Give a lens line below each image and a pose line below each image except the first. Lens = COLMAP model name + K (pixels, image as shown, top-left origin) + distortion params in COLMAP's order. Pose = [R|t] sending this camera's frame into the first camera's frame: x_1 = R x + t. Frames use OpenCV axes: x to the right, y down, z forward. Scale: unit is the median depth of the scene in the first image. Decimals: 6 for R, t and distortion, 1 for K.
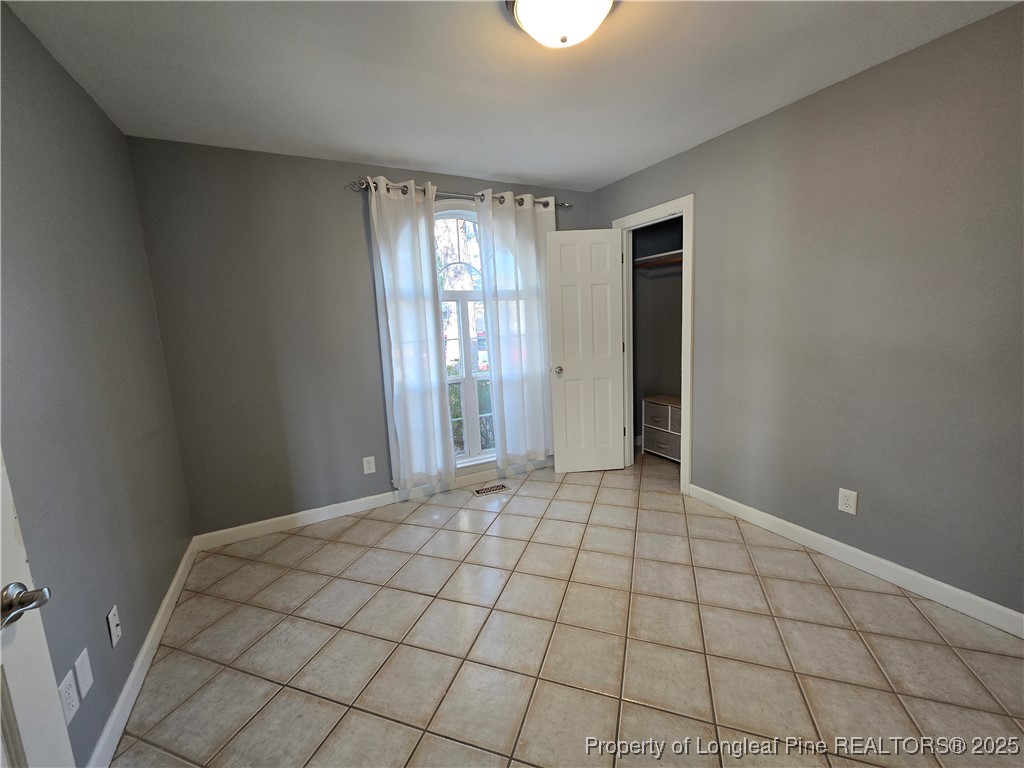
lens RADIAL K [[418.6, 0, 513.5], [0, 418.6, 382.2], [0, 0, 1]] dist [0.000545, 0.000786]
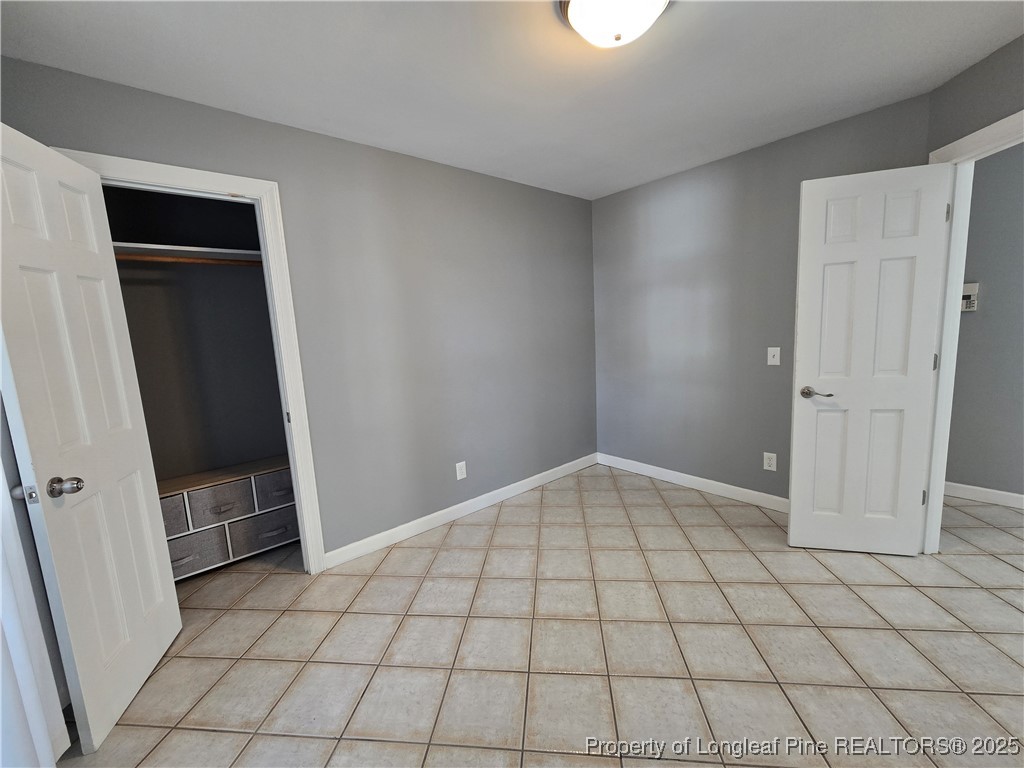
lens RADIAL K [[418.6, 0, 506.6], [0, 418.6, 385.4], [0, 0, 1]] dist [0.000545, 0.000786]
pose [[-0.221920, -0.080677, 0.971722, -0.407370], [0.205856, 0.970232, 0.127567, -0.098190], [-0.953087, 0.228345, -0.198706, 0.790392]]
